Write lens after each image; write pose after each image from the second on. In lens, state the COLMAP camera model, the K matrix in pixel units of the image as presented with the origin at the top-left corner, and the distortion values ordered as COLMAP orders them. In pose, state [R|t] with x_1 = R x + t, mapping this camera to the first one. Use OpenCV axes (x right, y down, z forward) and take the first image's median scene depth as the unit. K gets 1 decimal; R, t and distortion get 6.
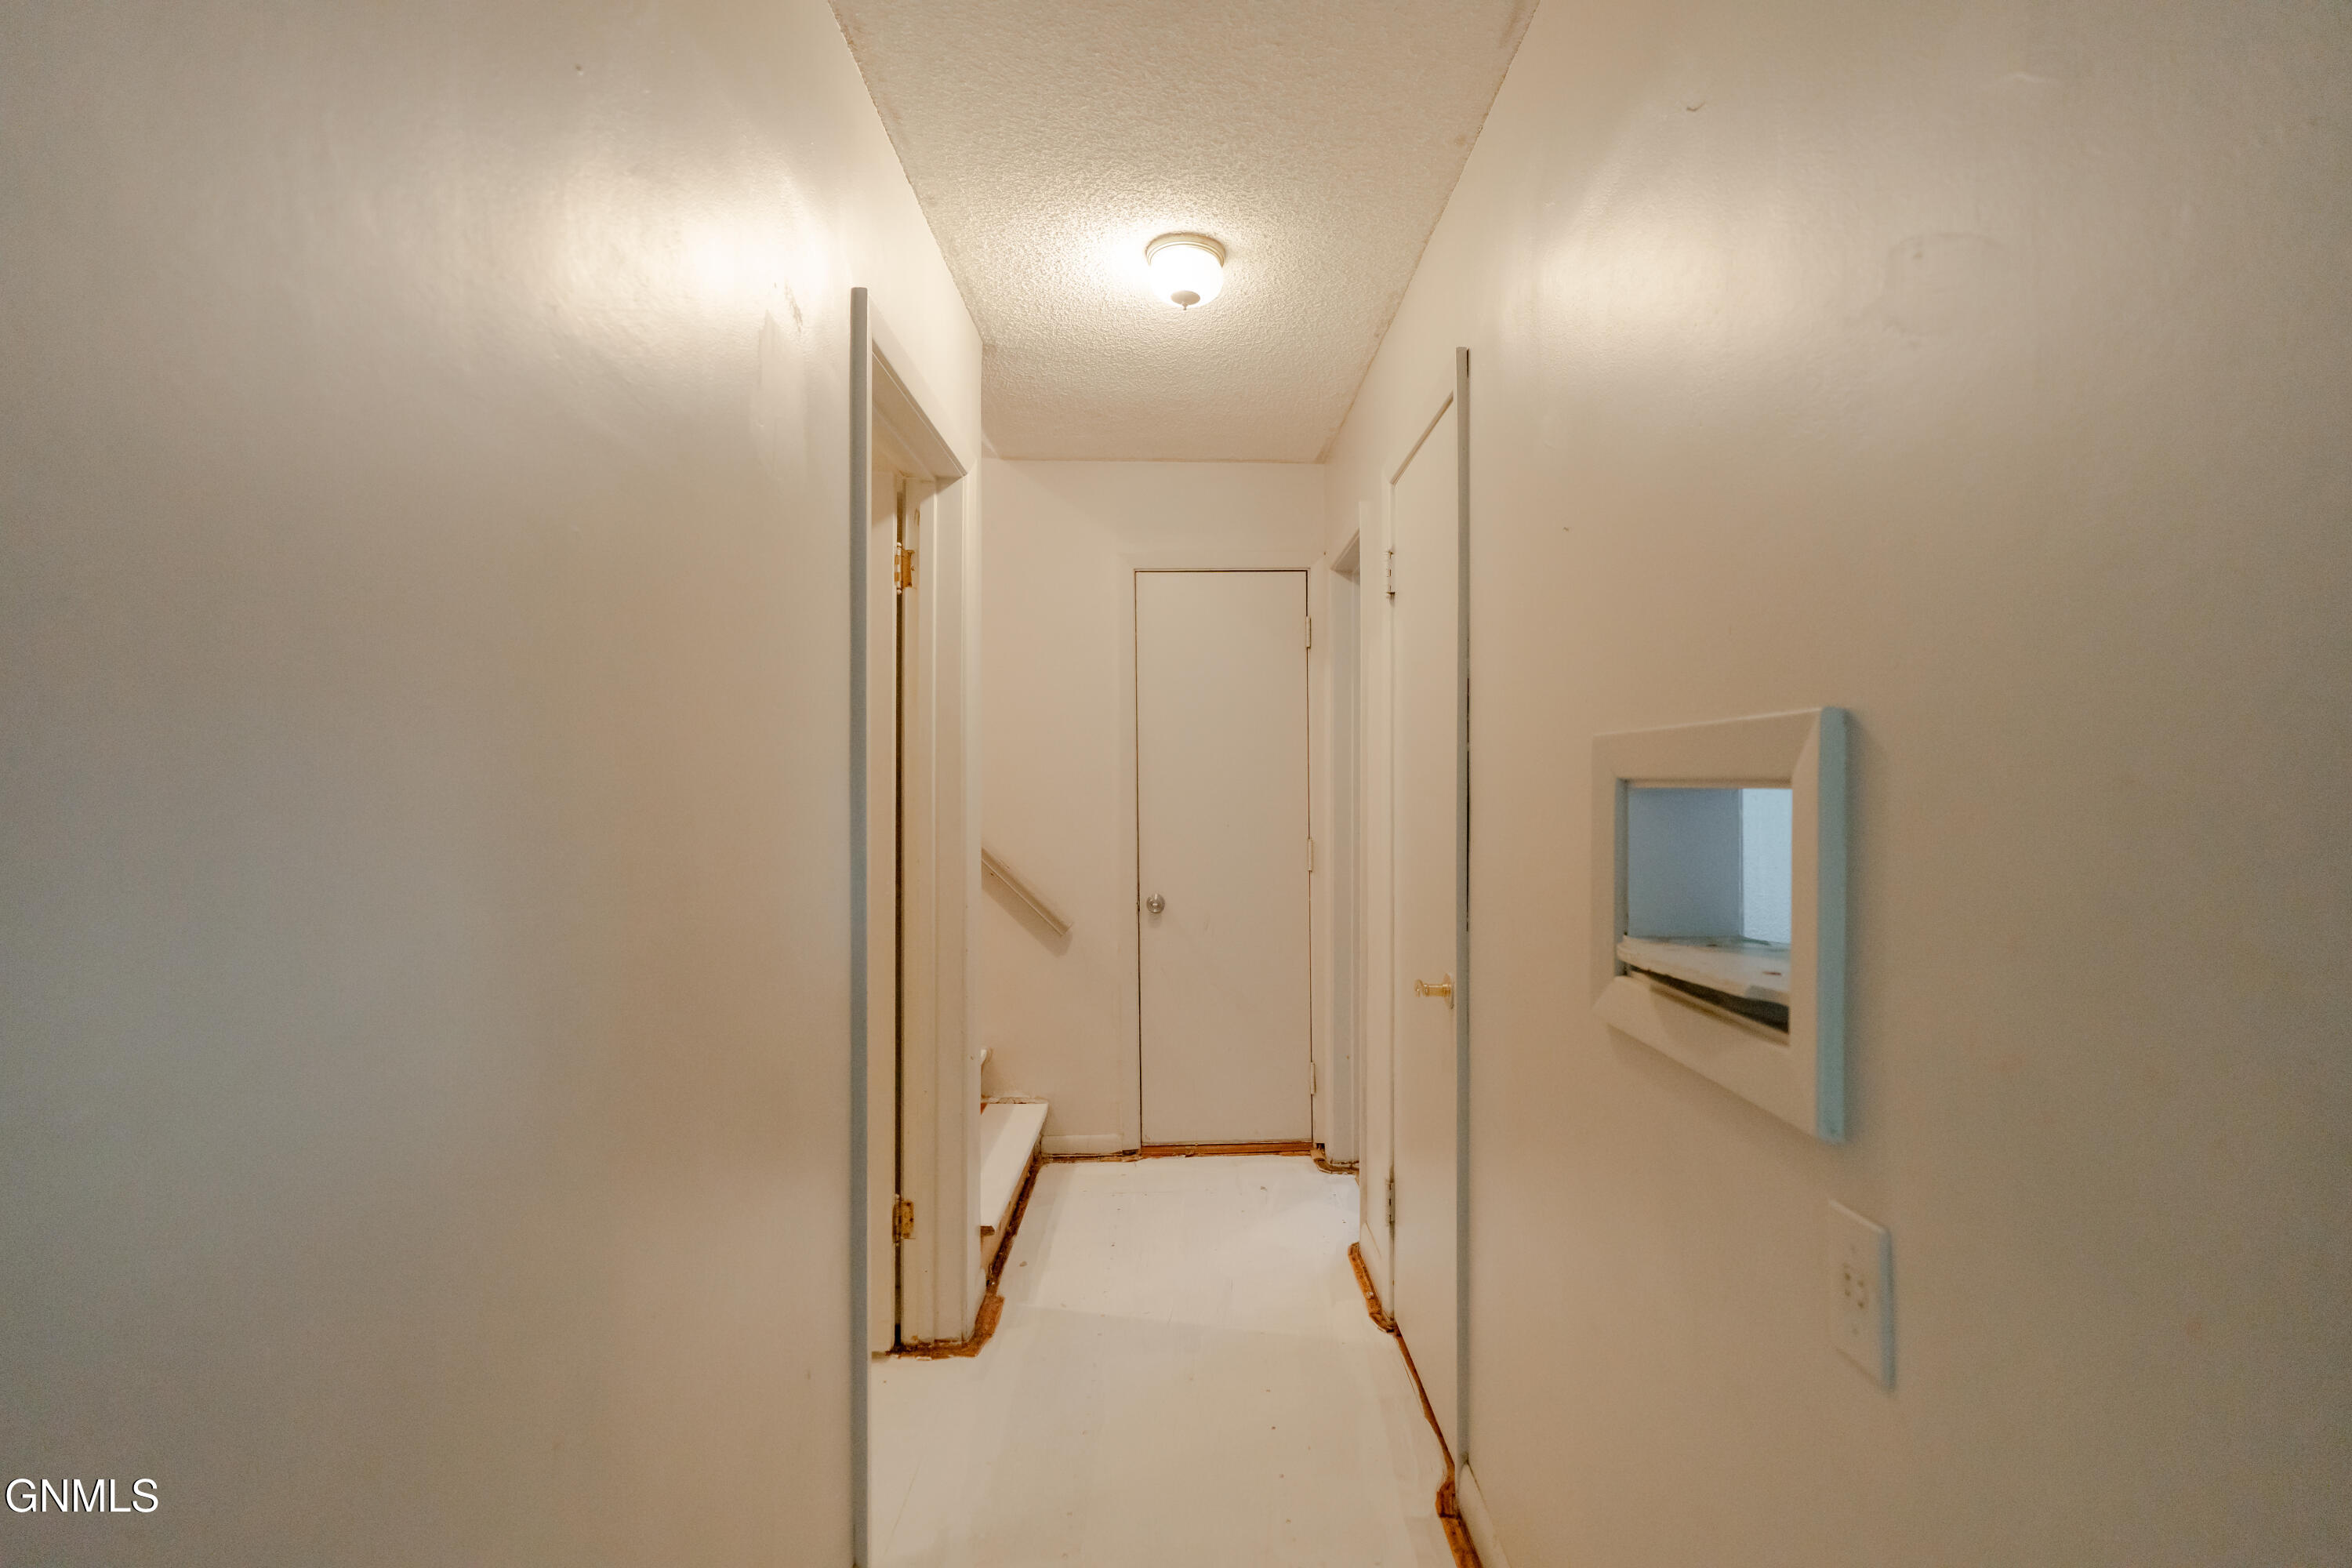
lens RADIAL K [[1066.8, 0, 1182.3], [0, 1066.8, 779.2], [0, 0, 1]] dist [-0.006895, 0.000739]
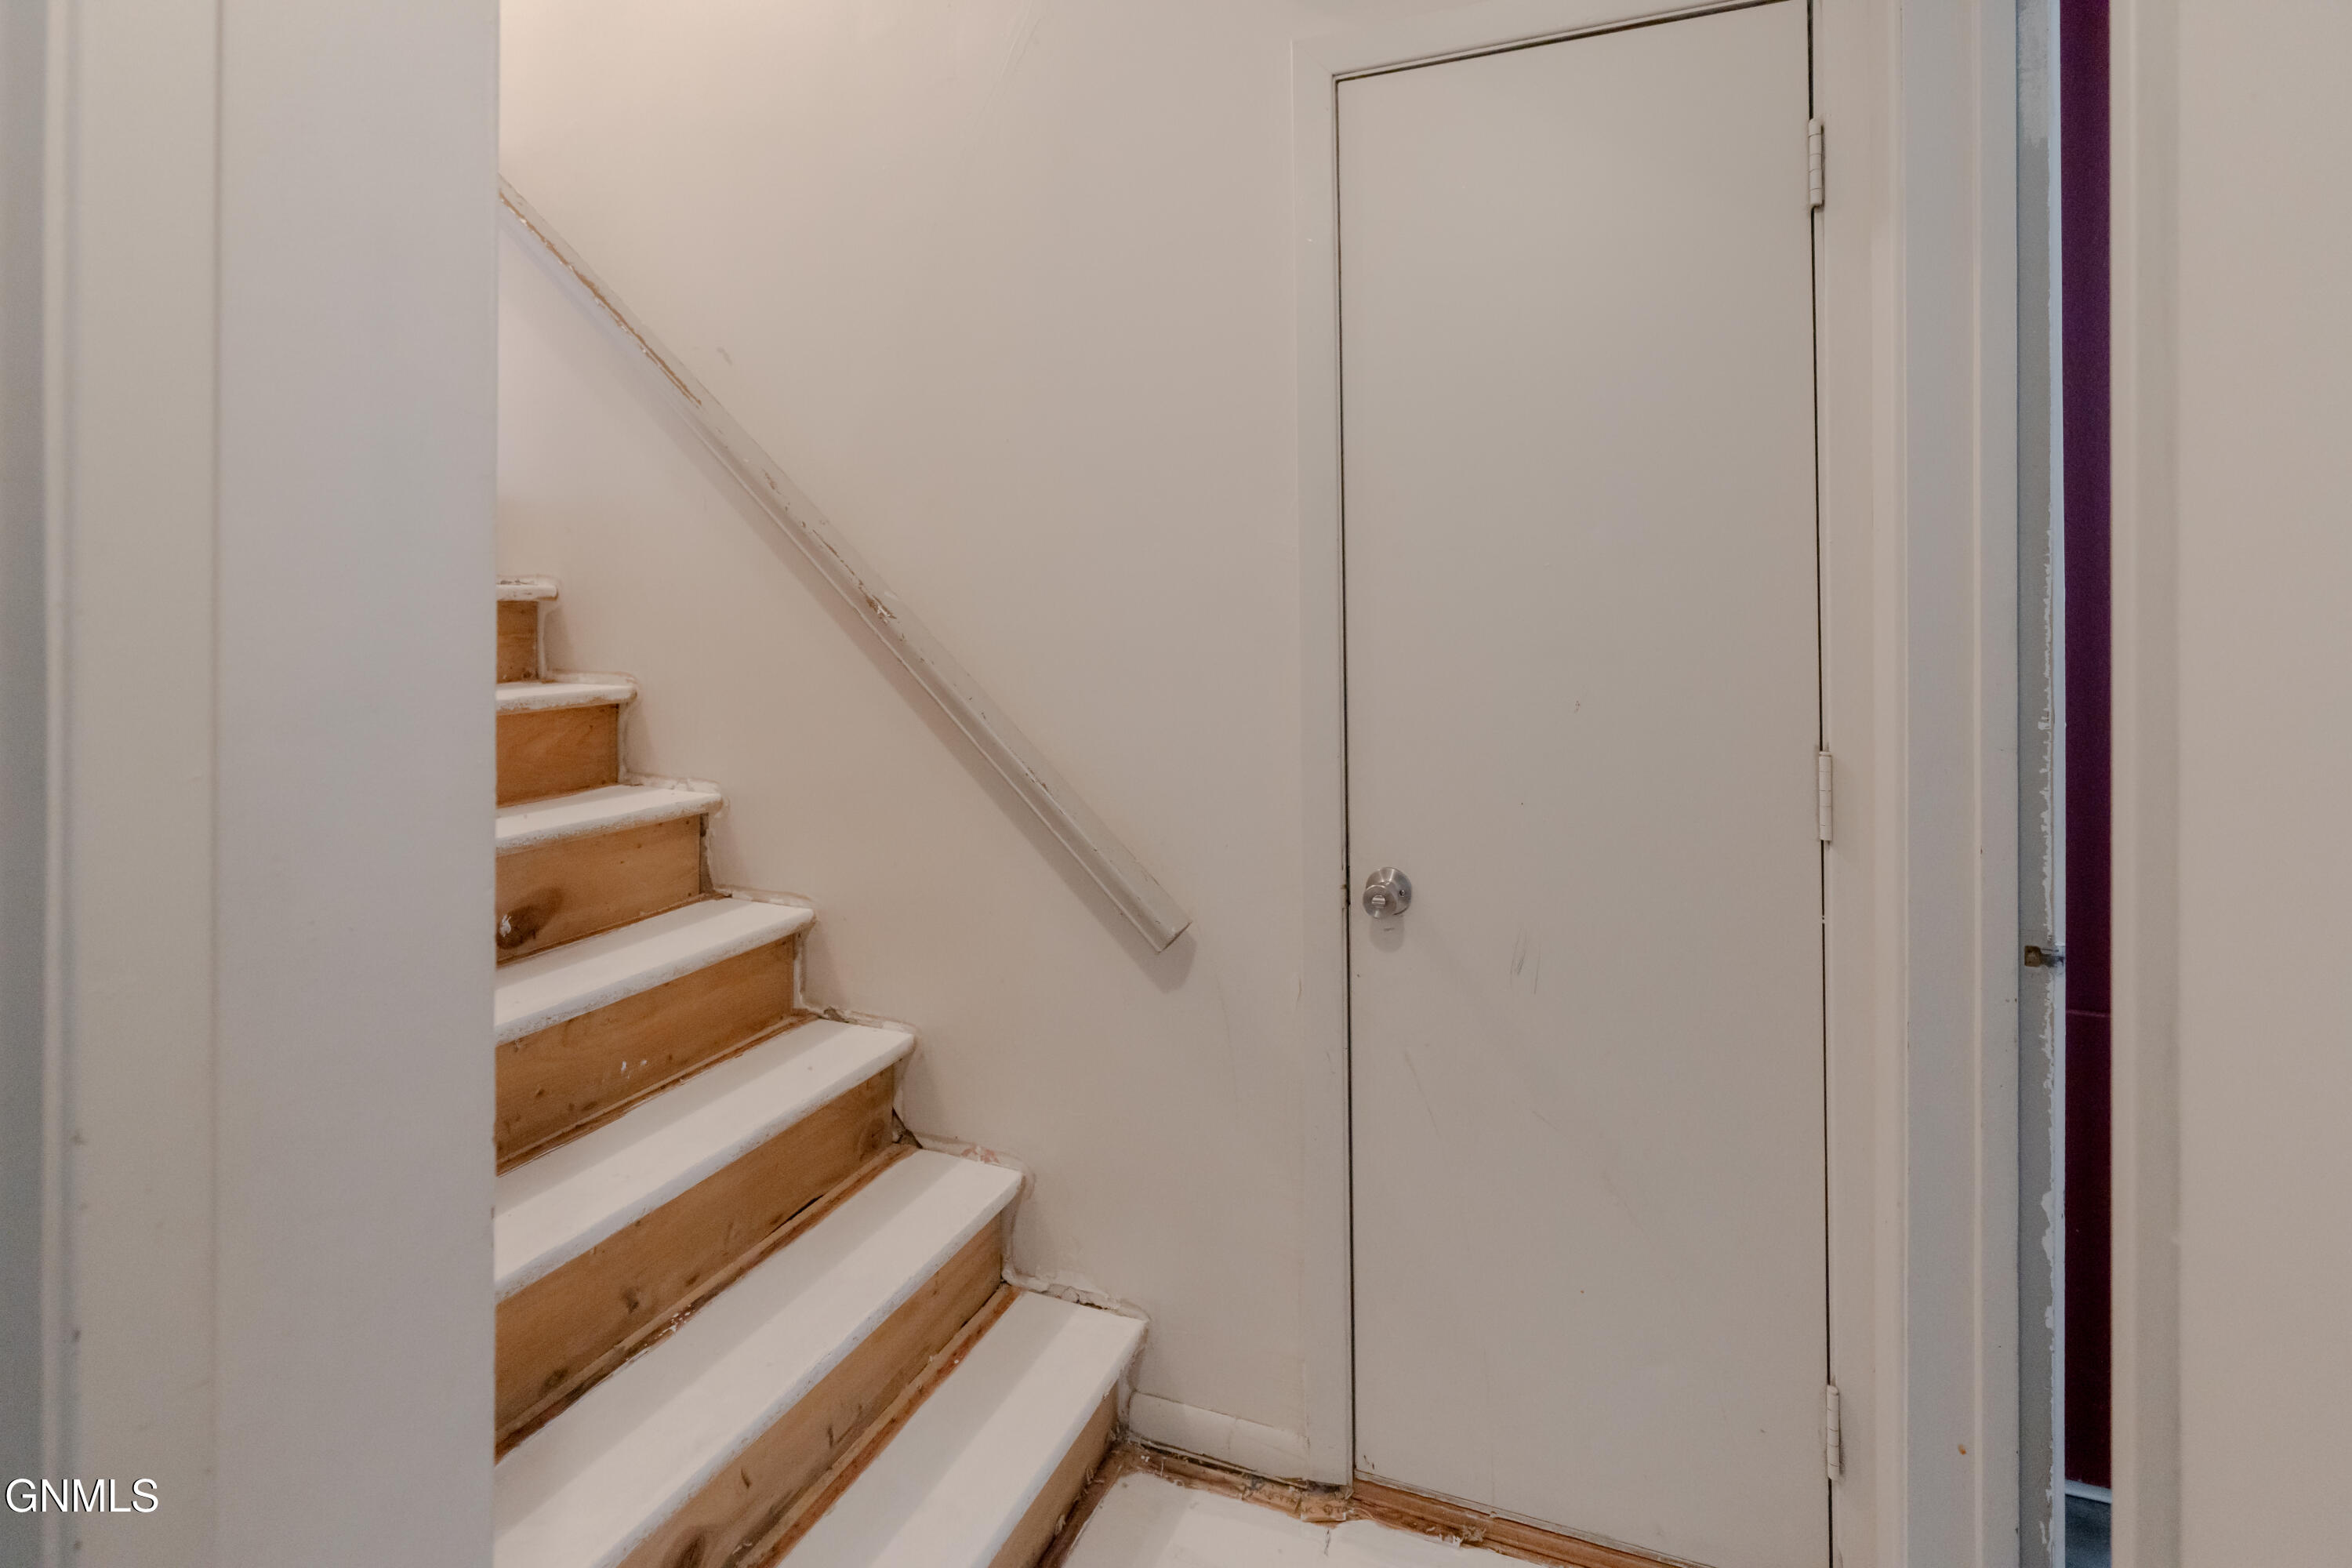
lens RADIAL K [[1115.6, 0, 1177.5], [0, 1115.6, 602.4], [0, 0, 1]] dist [-0.009069, 0.000093]
pose [[0.921640, -0.002062, -0.388040, 0.065789], [0.001931, 0.999998, -0.000730, 0.006791], [0.388040, -0.000077, 0.921642, 0.580899]]
